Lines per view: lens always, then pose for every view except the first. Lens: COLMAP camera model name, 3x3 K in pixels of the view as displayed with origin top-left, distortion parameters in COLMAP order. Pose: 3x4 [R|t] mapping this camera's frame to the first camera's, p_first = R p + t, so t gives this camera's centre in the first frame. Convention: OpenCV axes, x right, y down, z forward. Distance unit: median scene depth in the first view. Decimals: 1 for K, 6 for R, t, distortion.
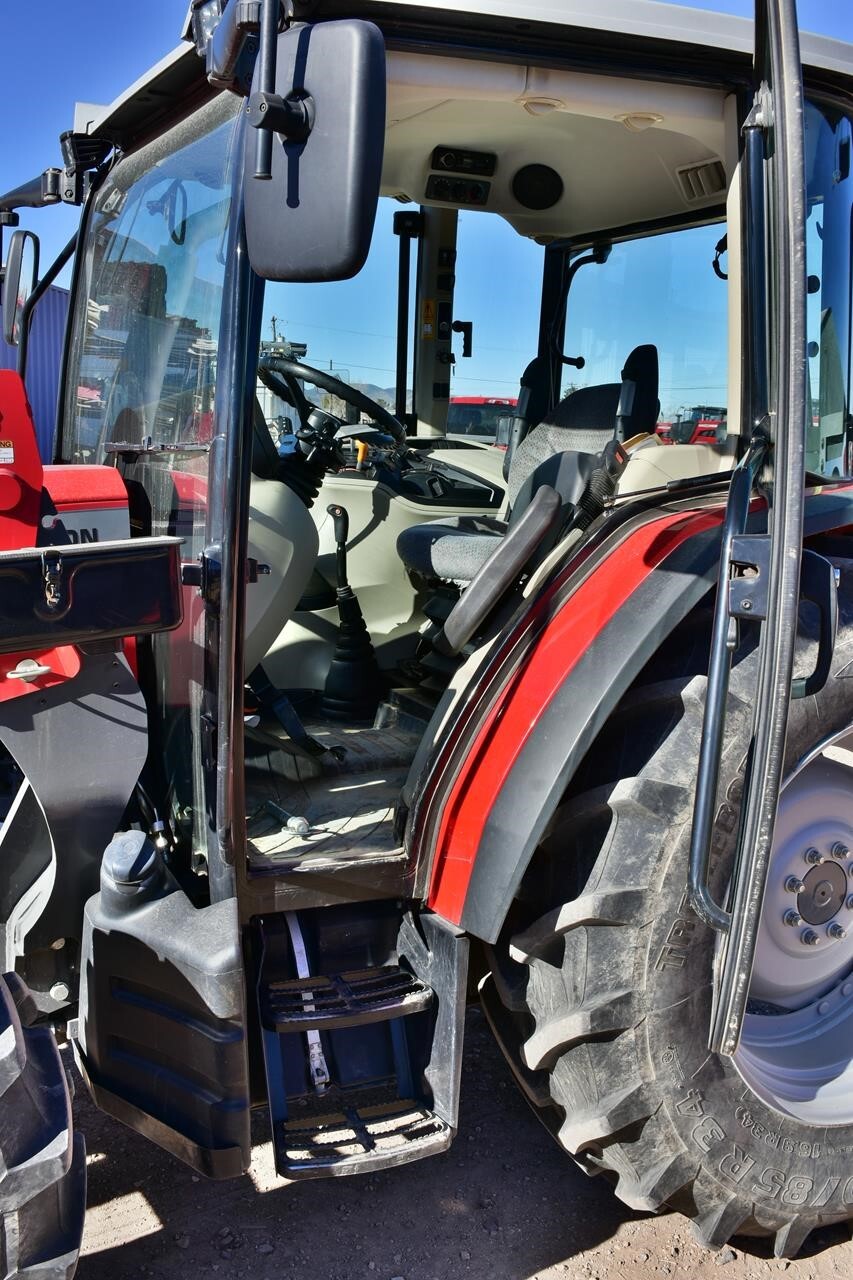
lens RADIAL K [[1270.2, 0, 417.8], [0, 1270.2, 642.6], [0, 0, 1]] dist [-0.012823, 0.000000]
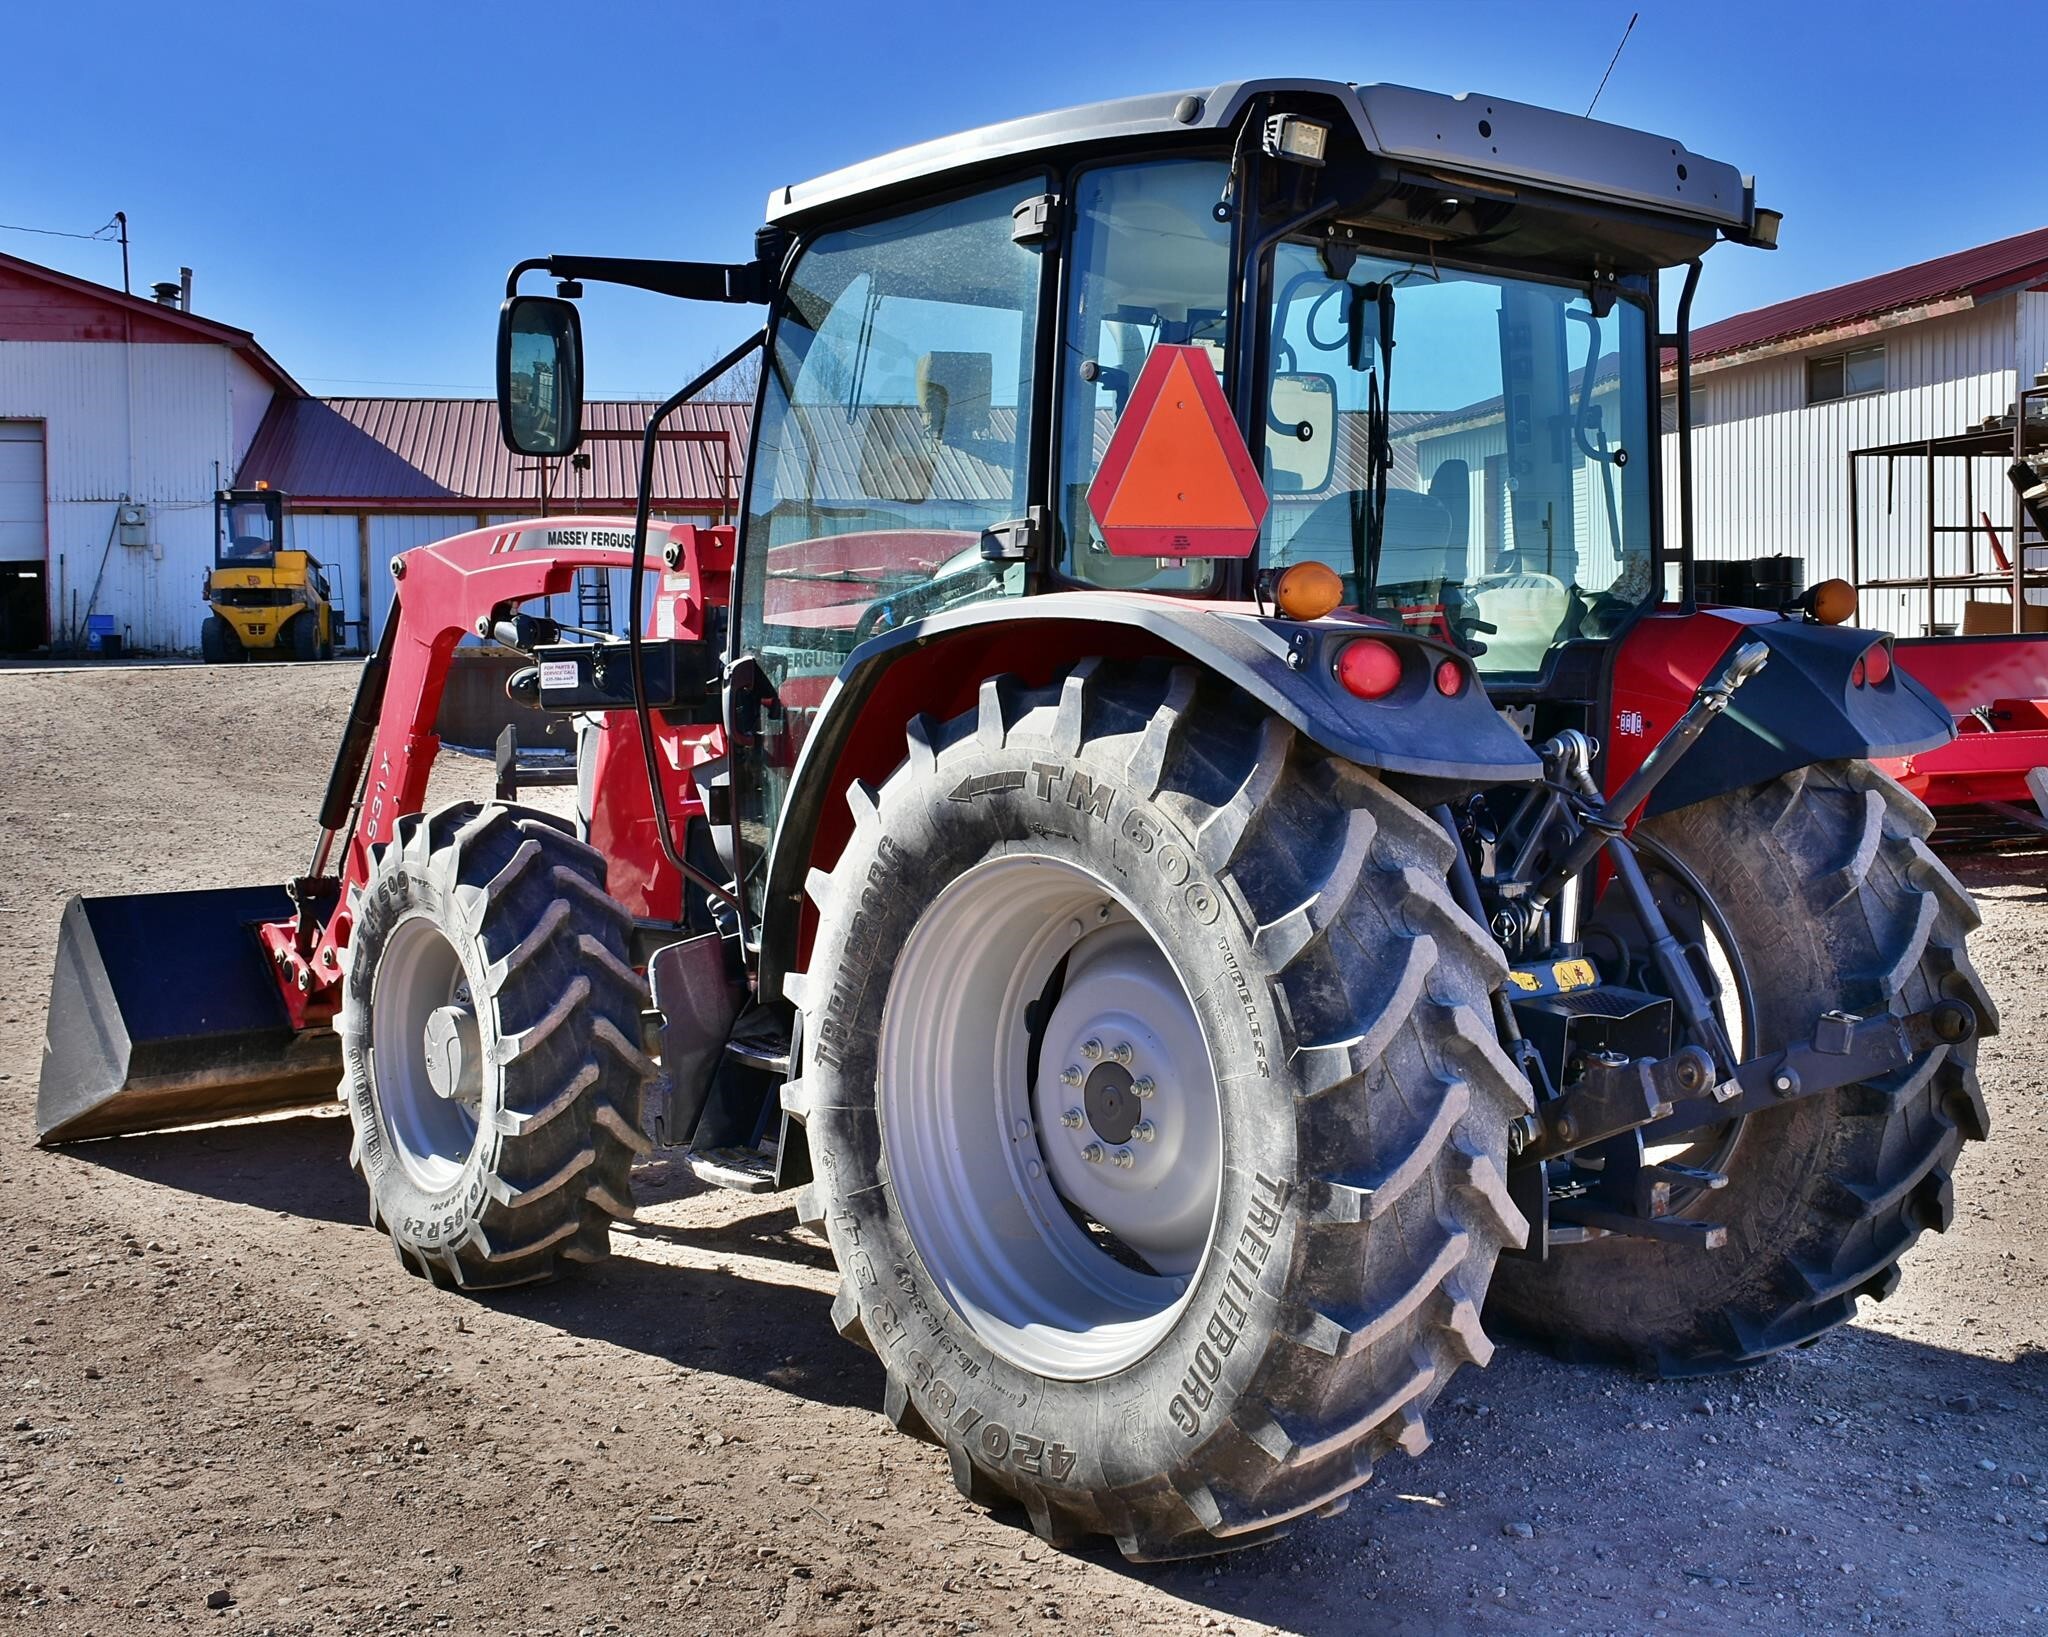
lens RADIAL K [[2511.0, 0, 1157.4], [0, 2511.0, 772.0], [0, 0, 1]] dist [-0.016274, 0.000000]
pose [[0.286654, 0.034360, -0.957418, 2.130281], [-0.158730, 0.987248, -0.012094, 0.006714], [0.944793, 0.155437, 0.288452, 0.621112]]
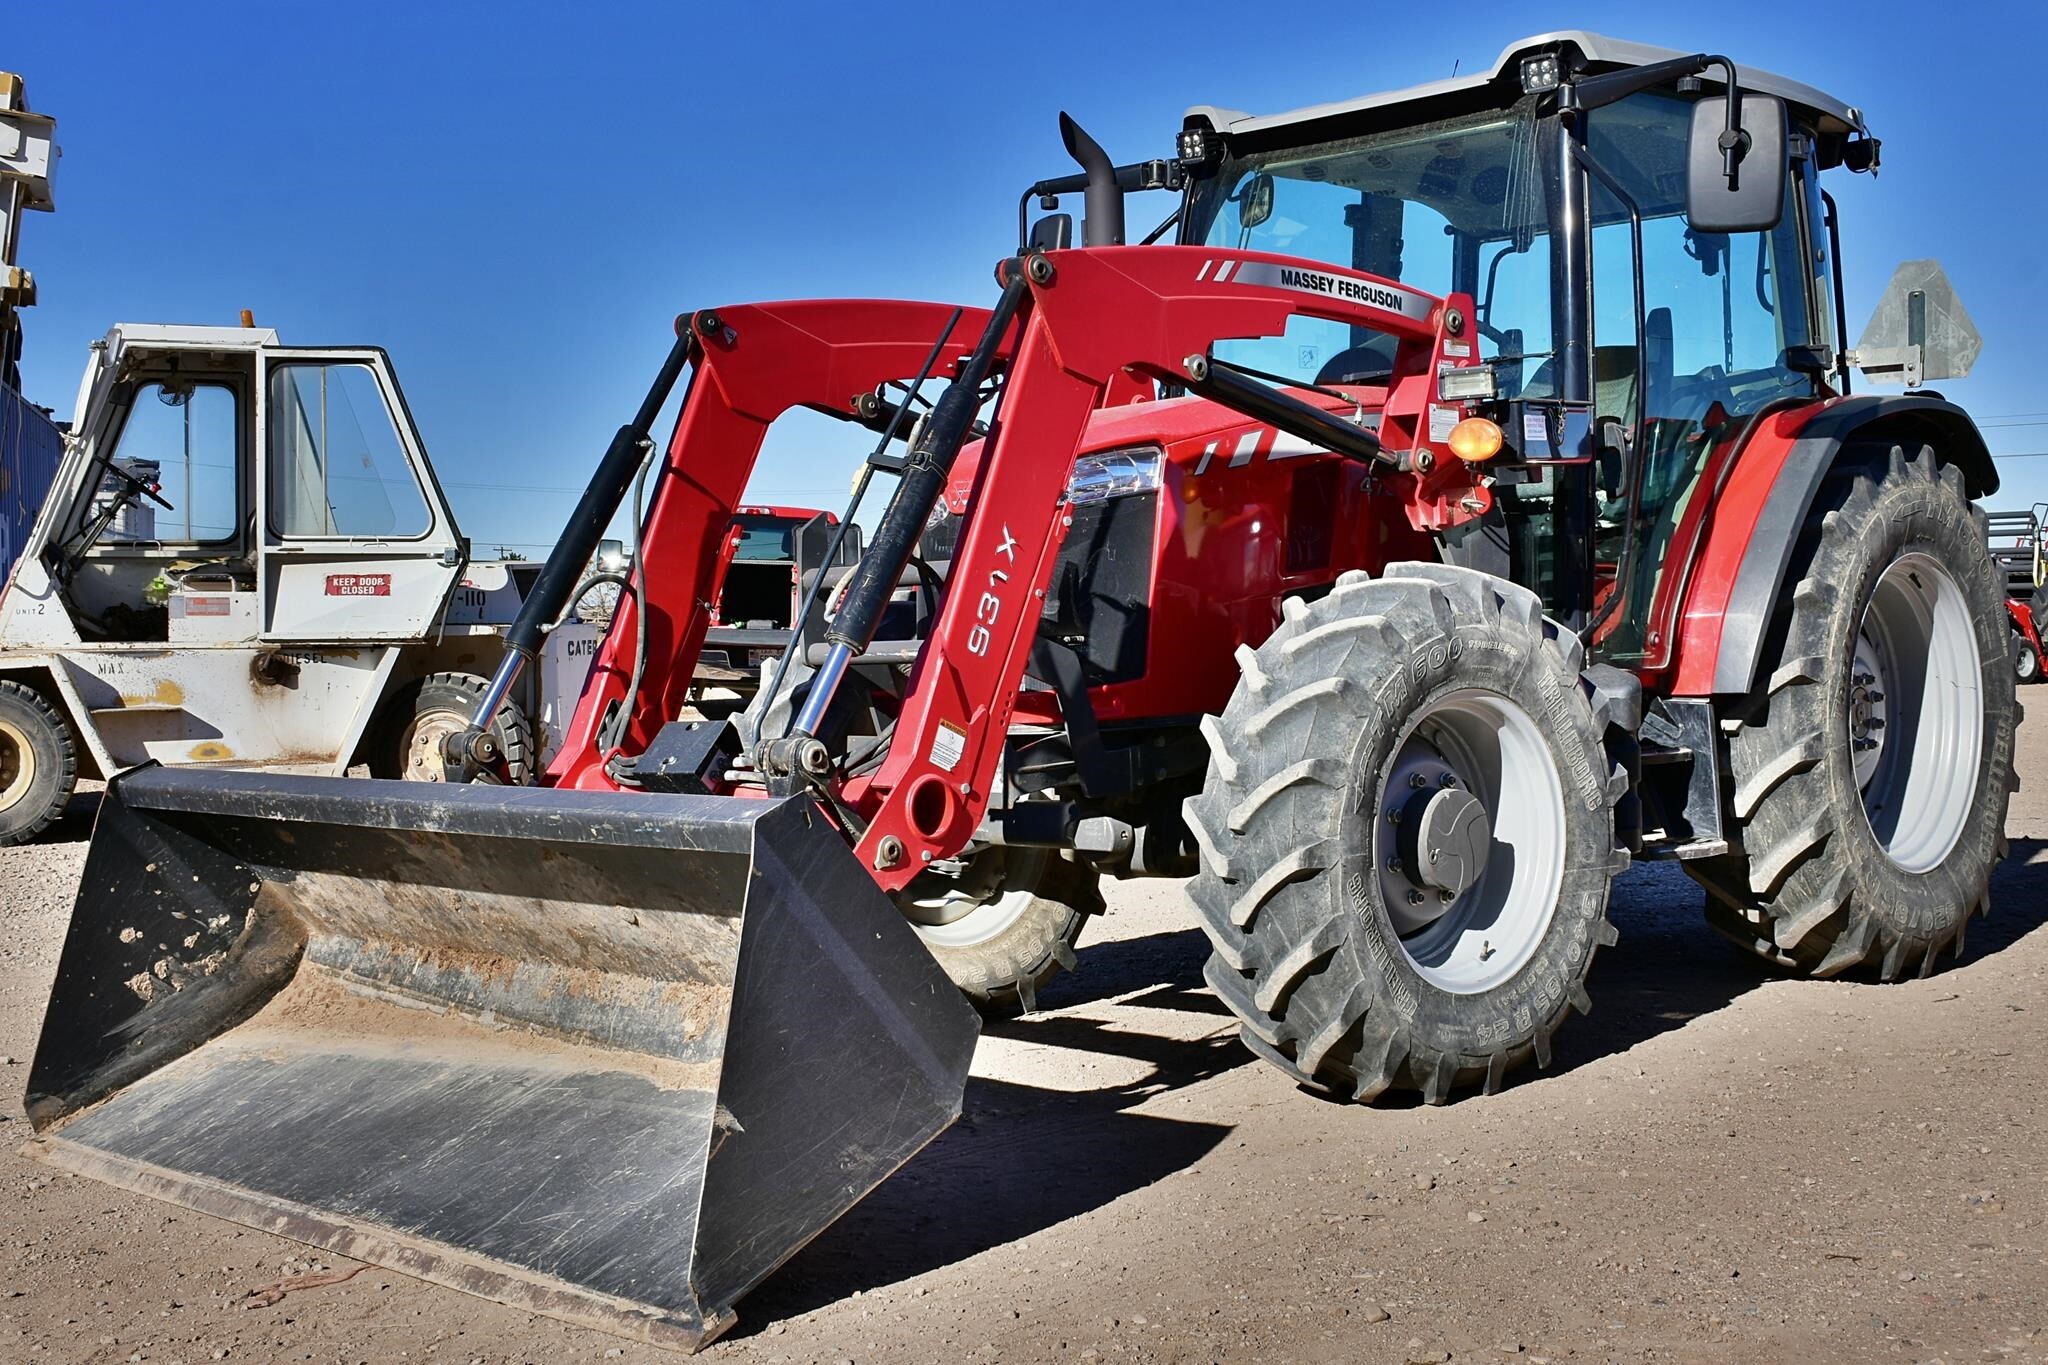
lens RADIAL K [[2372.1, 0, 1029.6], [0, 2372.1, 669.0], [0, 0, 1]] dist [-0.017946, 0.000000]
pose [[0.943145, -0.047051, 0.329034, -1.478975], [0.095195, 0.986699, -0.131772, 0.454048], [-0.318457, 0.155602, 0.935079, -1.157848]]
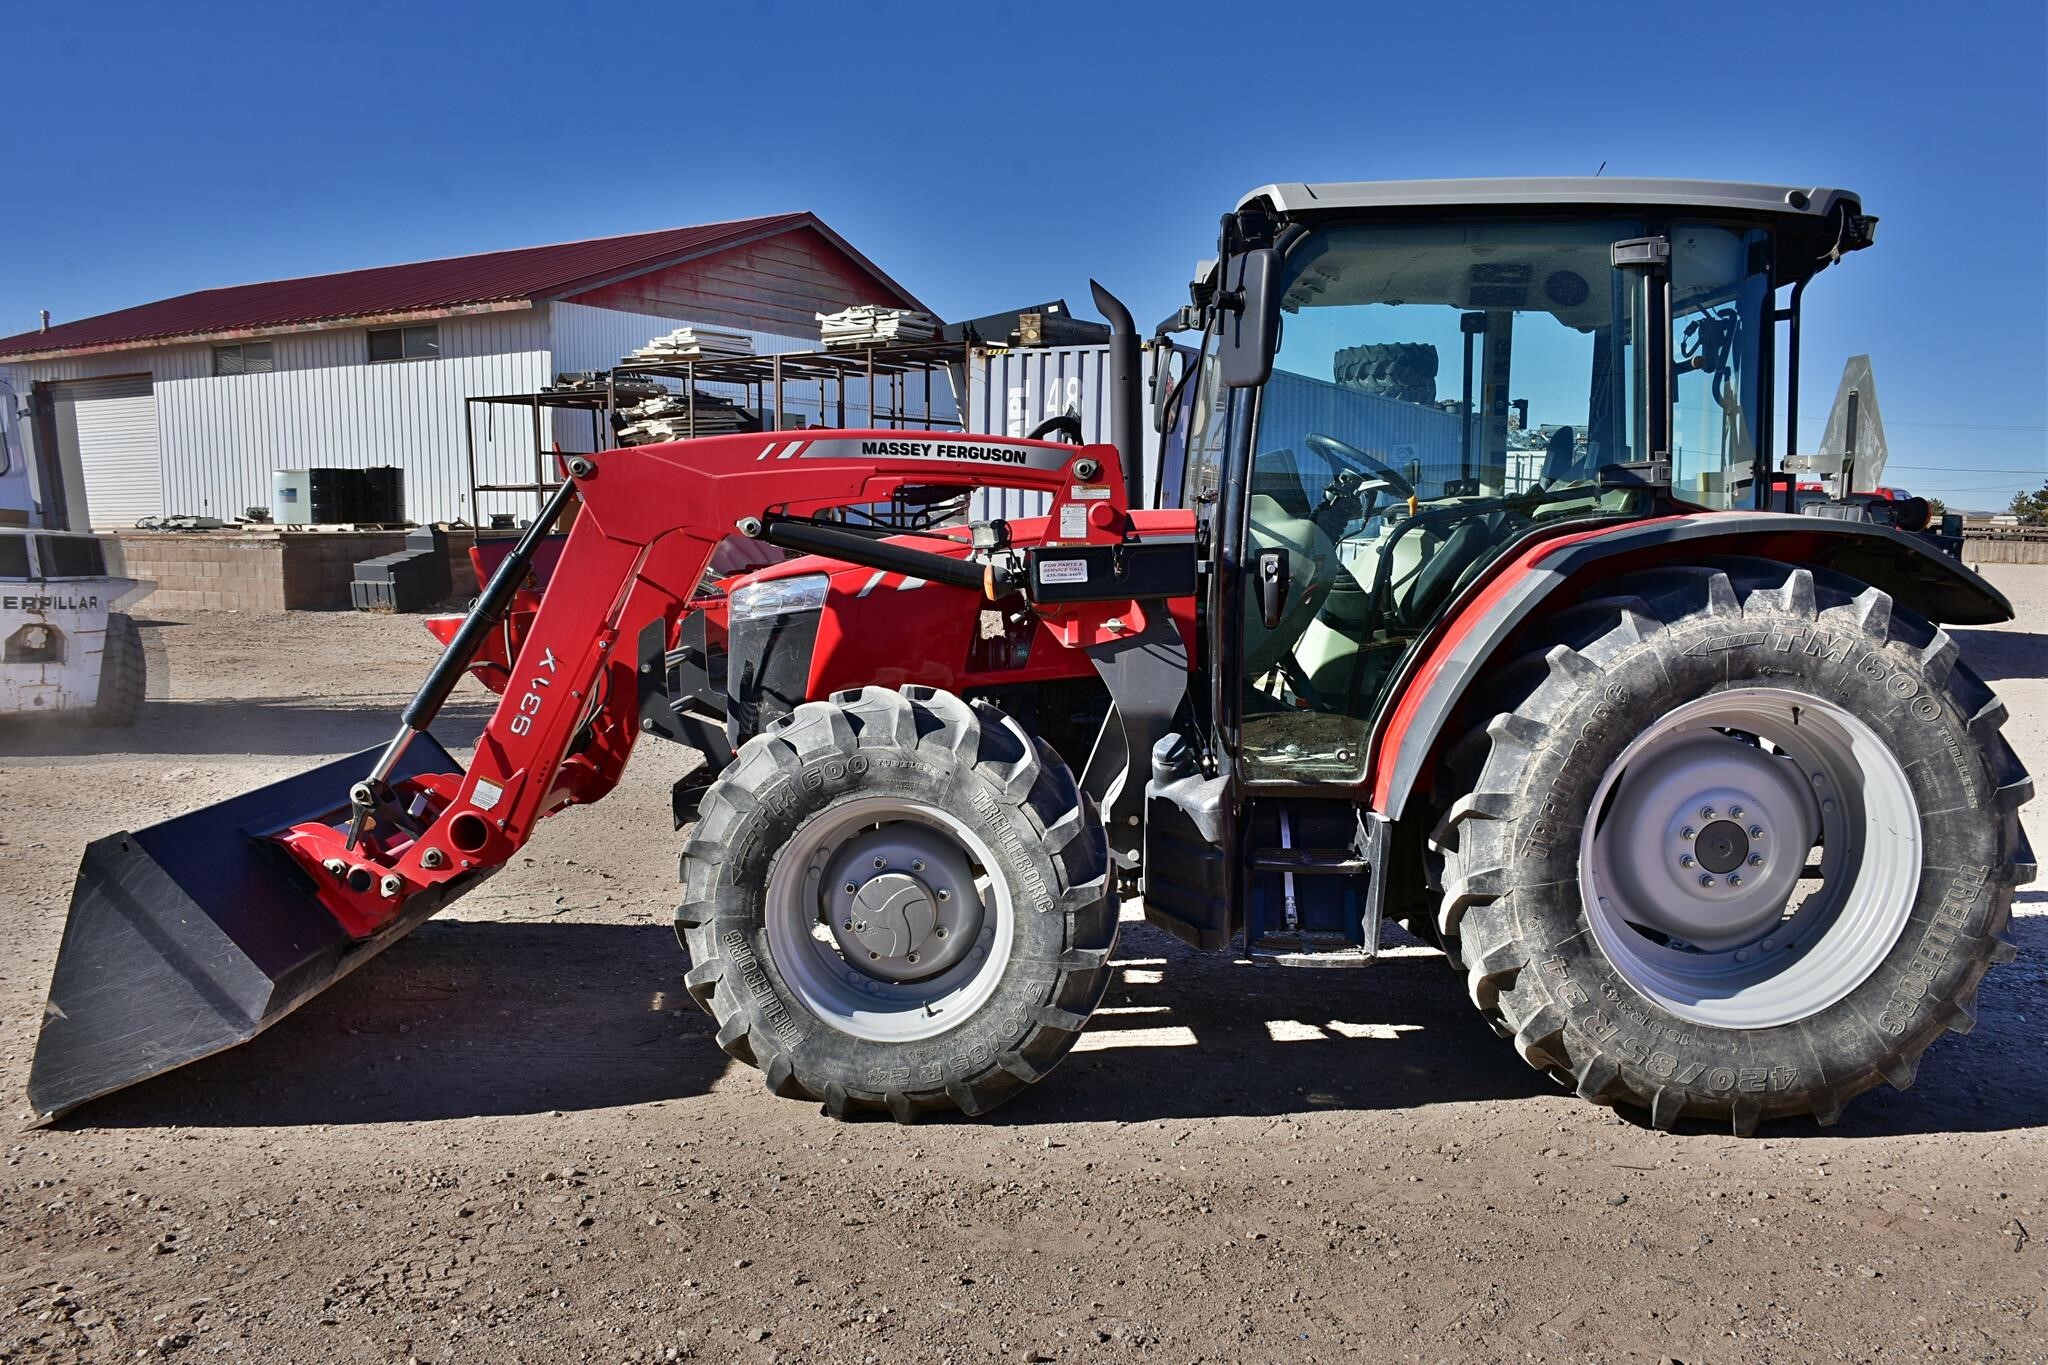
lens RADIAL K [[1564.4, 0, 1028.9], [0, 1564.4, 686.6], [0, 0, 1]] dist [-0.022627, -0.001796]
pose [[0.893144, 0.033783, -0.448501, 0.452860], [-0.065892, 0.996244, -0.056176, 0.199037], [0.444918, 0.079725, 0.892015, -0.760130]]
